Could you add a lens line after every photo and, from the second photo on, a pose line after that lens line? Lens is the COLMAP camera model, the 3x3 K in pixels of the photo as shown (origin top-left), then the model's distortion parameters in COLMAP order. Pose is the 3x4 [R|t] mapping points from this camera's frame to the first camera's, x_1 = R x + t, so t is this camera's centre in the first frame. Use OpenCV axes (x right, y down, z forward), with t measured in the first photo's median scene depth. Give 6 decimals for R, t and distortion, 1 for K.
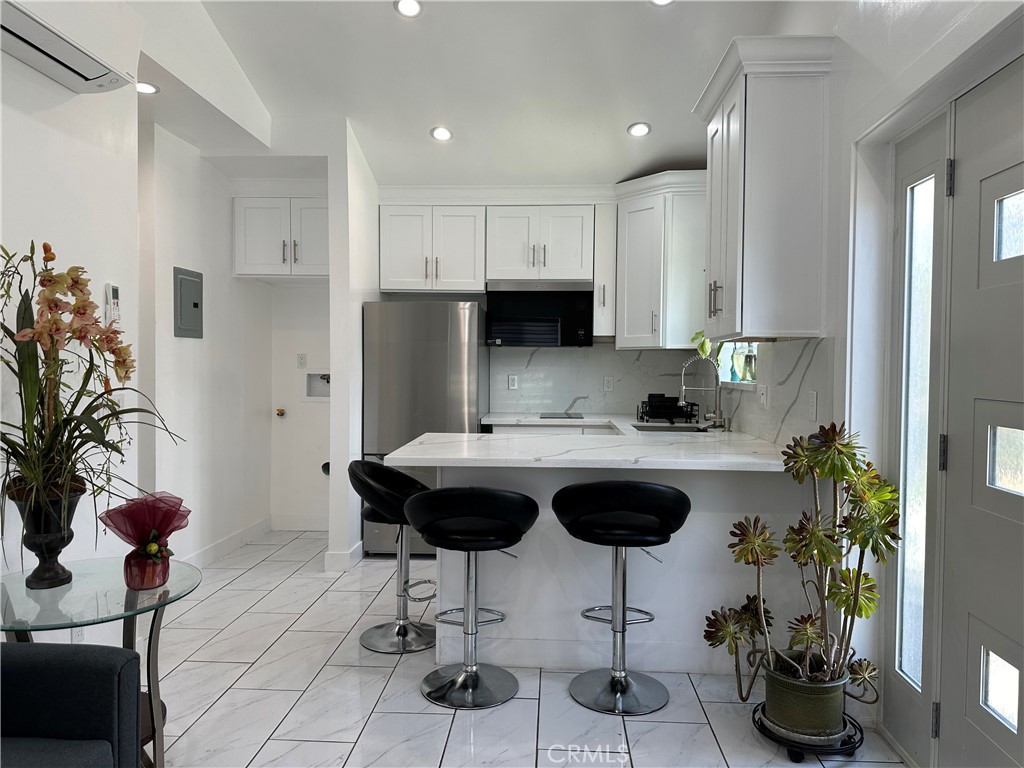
lens RADIAL K [[717.7, 0, 509.9], [0, 717.7, 382.6], [0, 0, 1]] dist [0.079693, -0.096814]
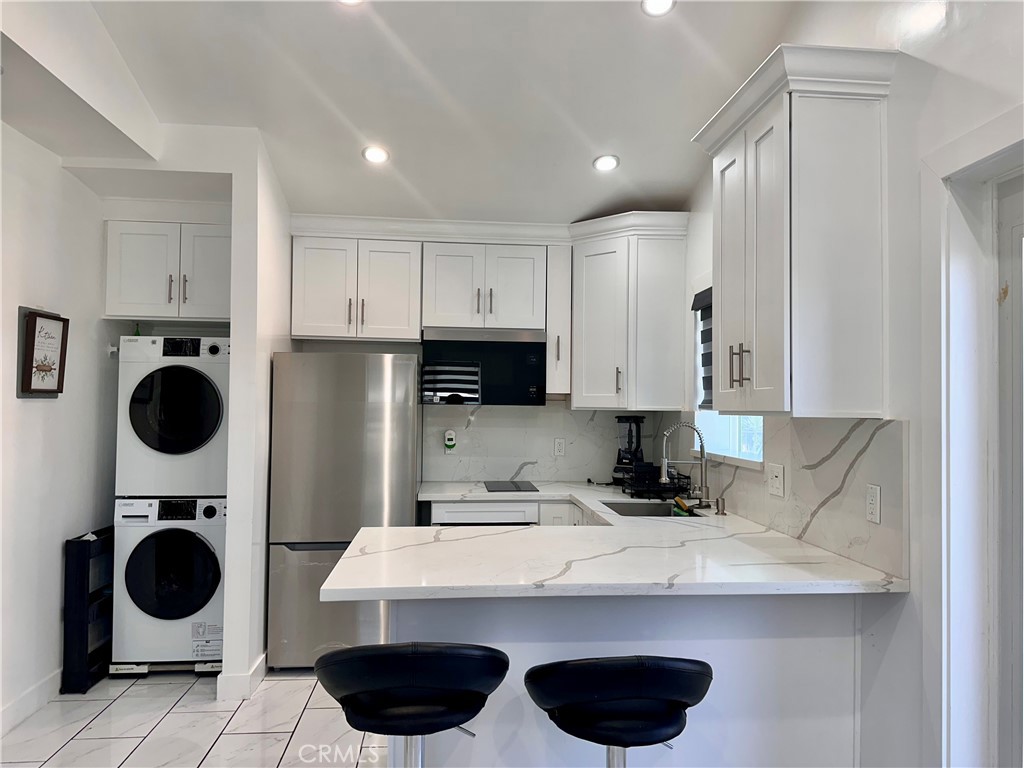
lens RADIAL K [[719.1, 0, 508.3], [0, 719.1, 382.7], [0, 0, 1]] dist [0.089718, -0.126613]
pose [[0.989550, 0.007593, 0.143991, -0.062356], [-0.000177, 0.998676, -0.051442, -0.038341], [-0.144191, 0.050879, 0.988241, 0.167037]]
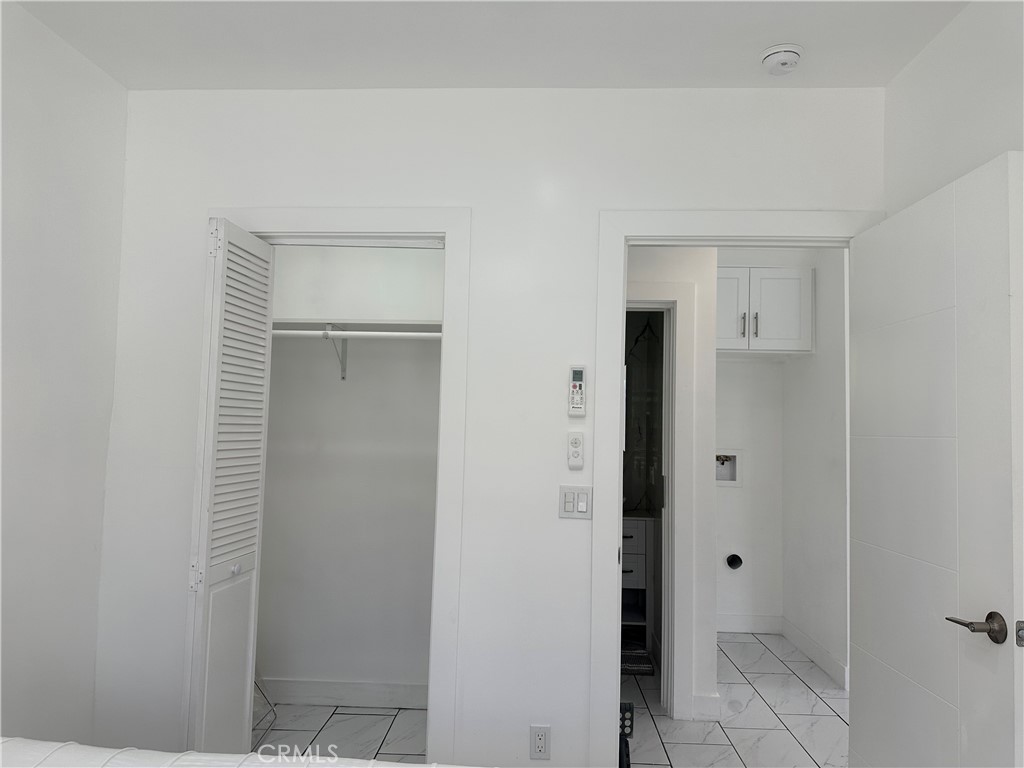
lens RADIAL K [[717.7, 0, 509.9], [0, 717.7, 382.6], [0, 0, 1]] dist [0.079693, -0.096814]
pose [[0.999598, 0.018737, 0.021299, -0.687180], [-0.016806, 0.996024, -0.087483, -0.023563], [-0.022853, 0.087090, 0.995938, 0.103739]]
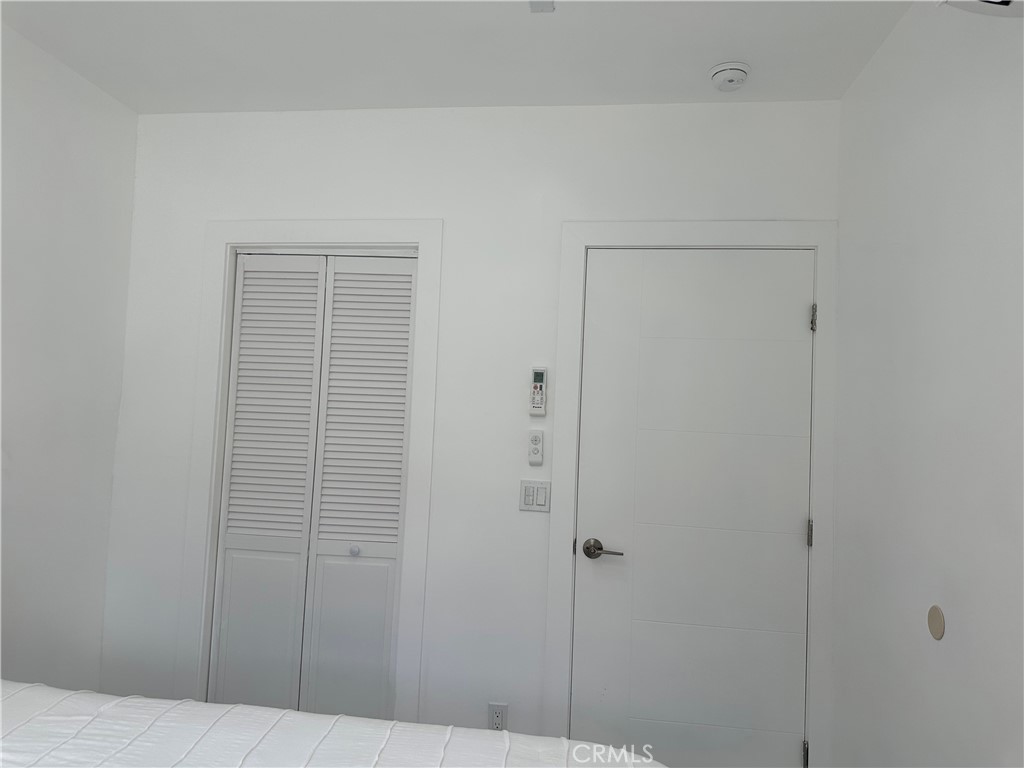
lens RADIAL K [[718.4, 0, 511.3], [0, 718.4, 385.4], [0, 0, 1]] dist [0.073056, -0.088127]
pose [[0.998323, 0.028793, -0.050222, -0.613508], [-0.033144, 0.995562, -0.088074, -0.018652], [0.047463, 0.089591, 0.994847, 0.065922]]
